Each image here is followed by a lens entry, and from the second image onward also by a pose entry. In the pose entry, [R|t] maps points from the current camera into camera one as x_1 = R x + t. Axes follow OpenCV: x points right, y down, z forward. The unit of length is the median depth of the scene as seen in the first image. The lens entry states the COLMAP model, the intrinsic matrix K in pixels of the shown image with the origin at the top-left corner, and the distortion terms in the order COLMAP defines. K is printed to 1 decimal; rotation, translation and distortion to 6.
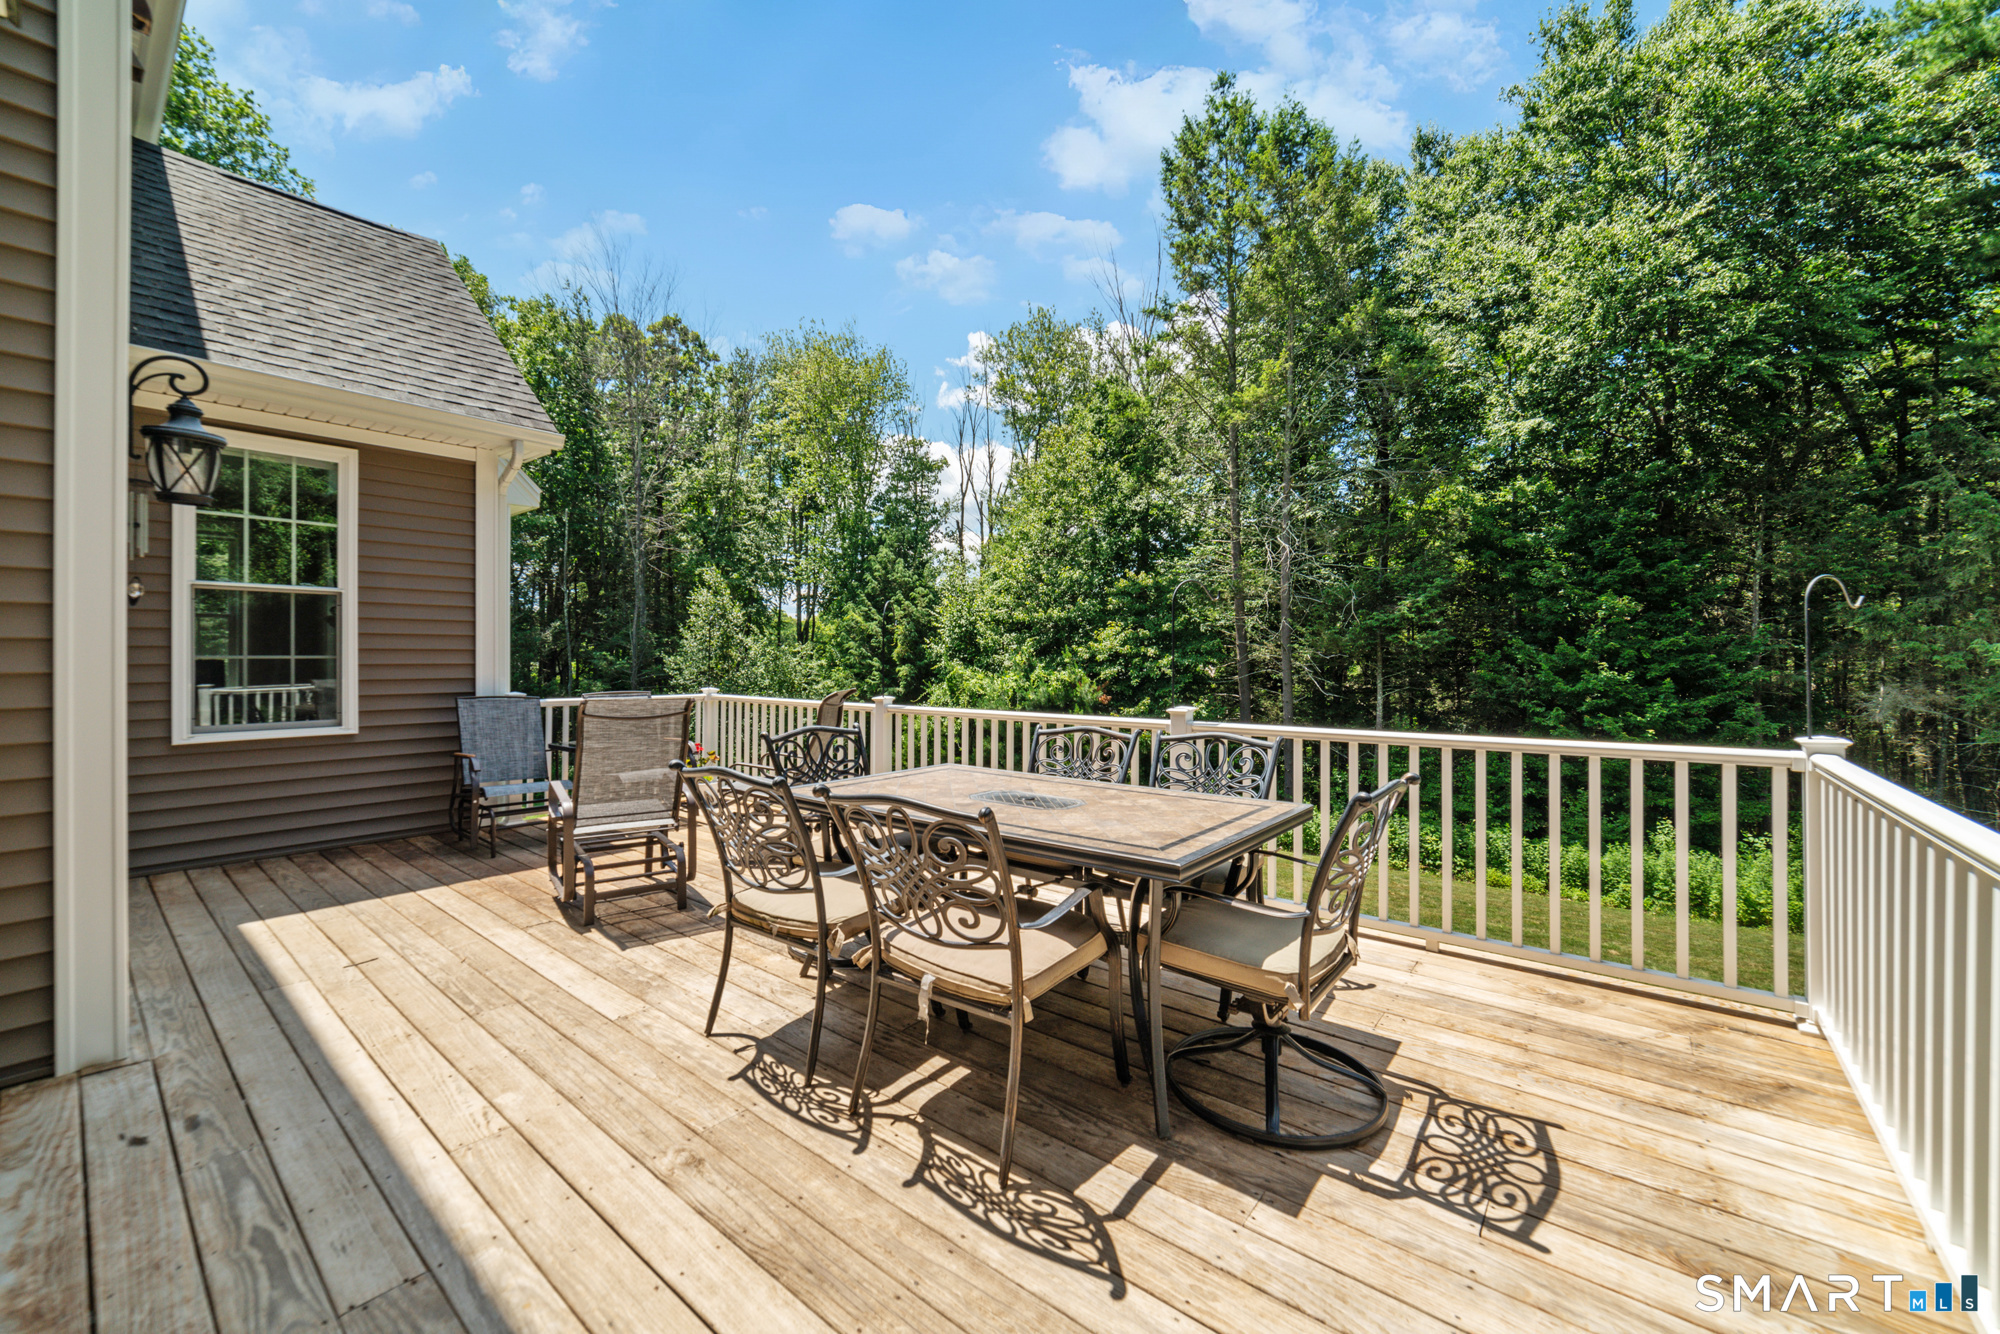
lens RADIAL K [[769.9, 0, 1004.7], [0, 769.9, 659.4], [0, 0, 1]] dist [0.009221, 0.000324]
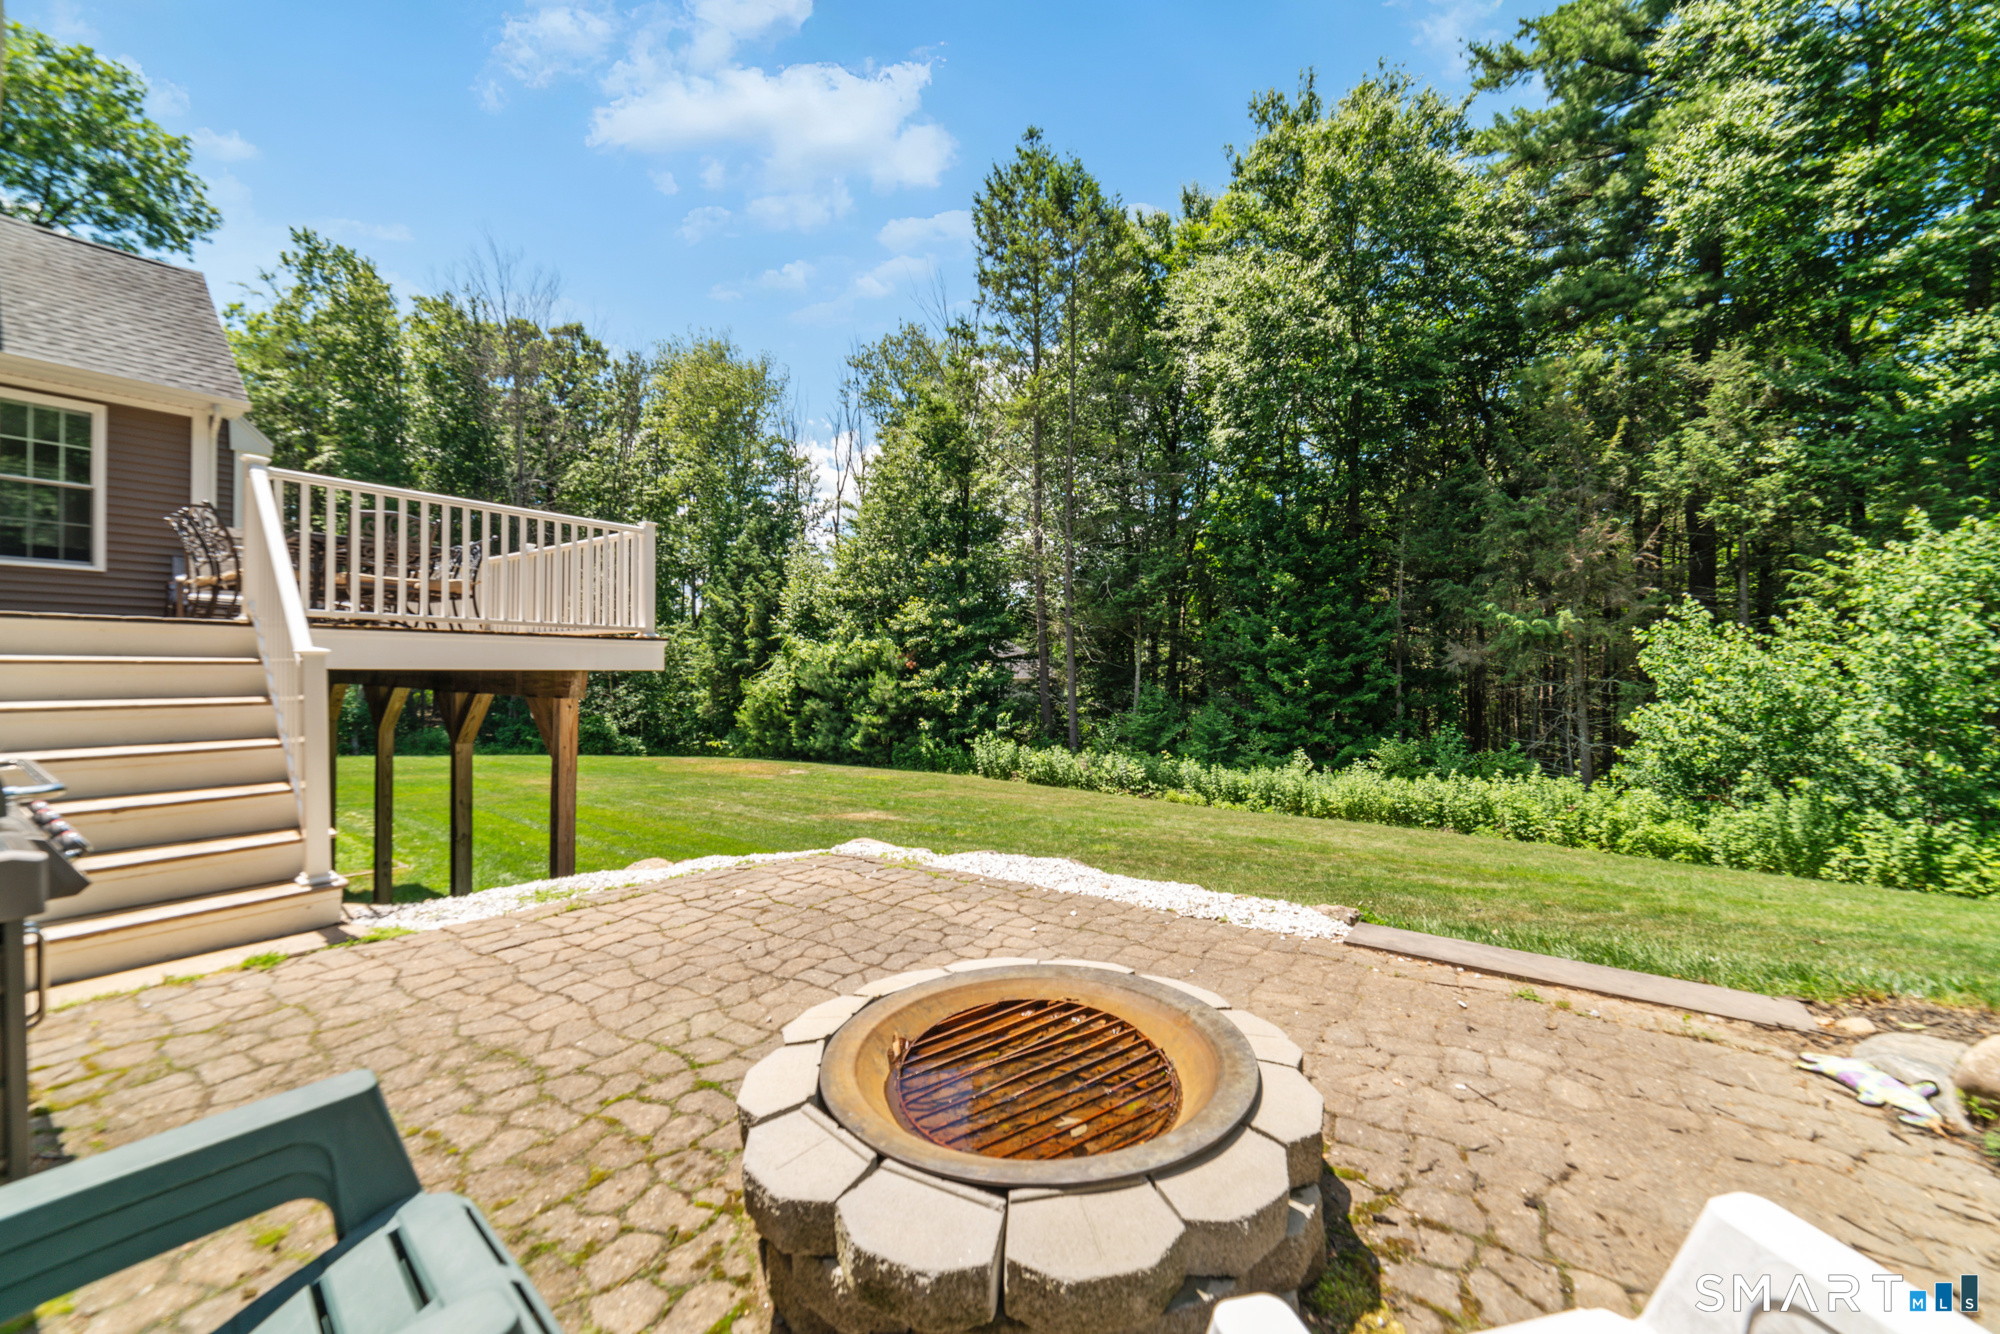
lens RADIAL K [[771.9, 0, 1000.0], [0, 771.9, 667.0], [0, 0, 1]] dist [-0.001362, -0.000013]
pose [[0.999124, 0.012470, 0.039959, 0.223531], [-0.012296, 0.999914, -0.004610, 0.060198], [-0.040013, 0.004115, 0.999191, -0.161873]]
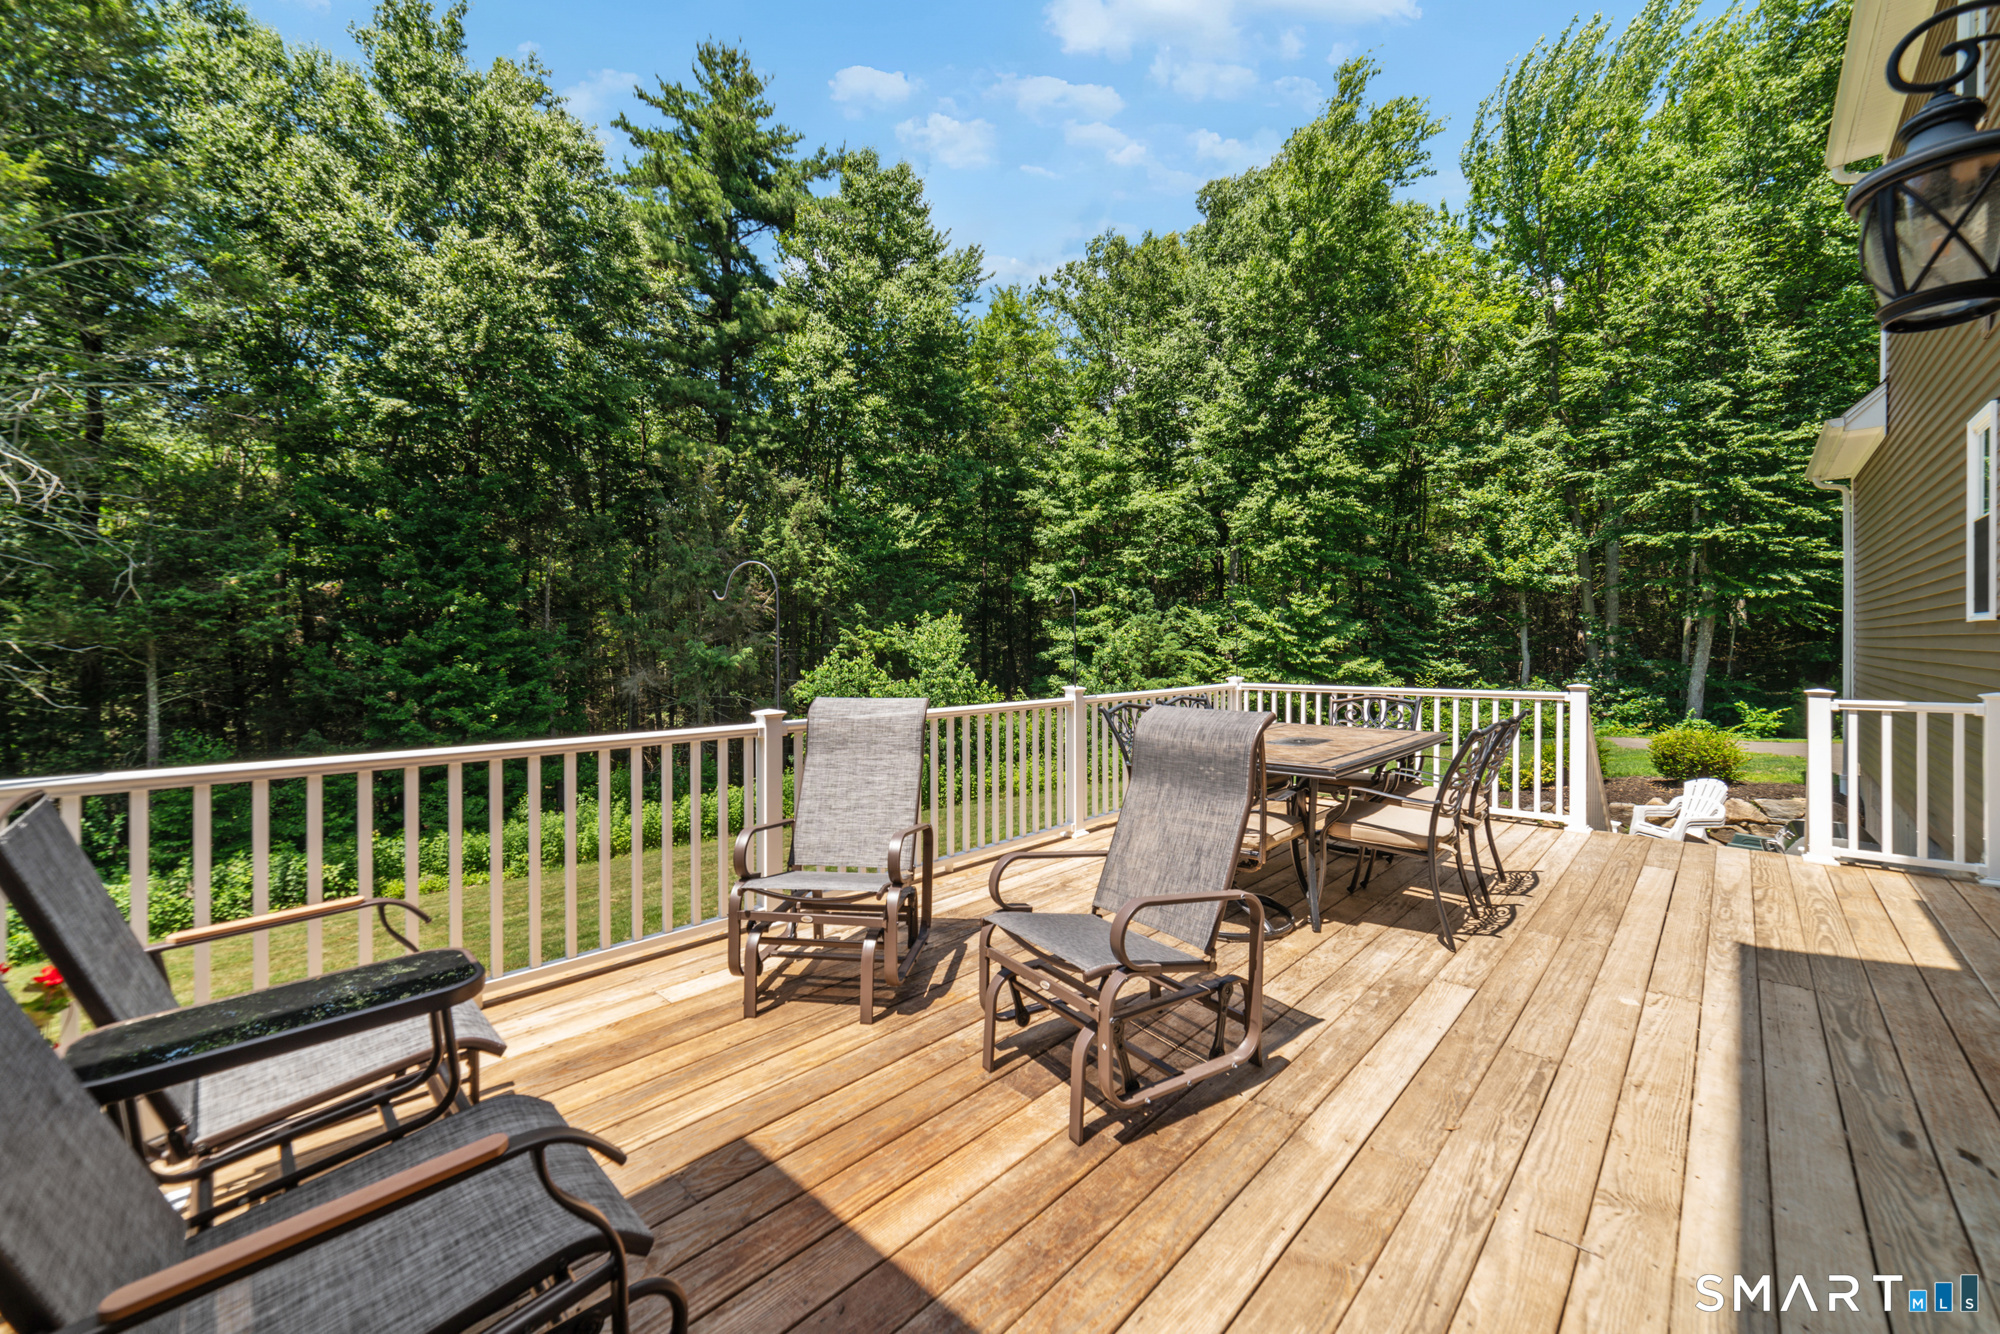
lens RADIAL K [[769.9, 0, 1004.7], [0, 769.9, 659.4], [0, 0, 1]] dist [0.009221, 0.000324]
pose [[0.076878, -0.014009, 0.996942, -0.153777], [0.007500, 0.999881, 0.013472, 0.000273], [-0.997012, 0.006441, 0.076974, 0.150163]]
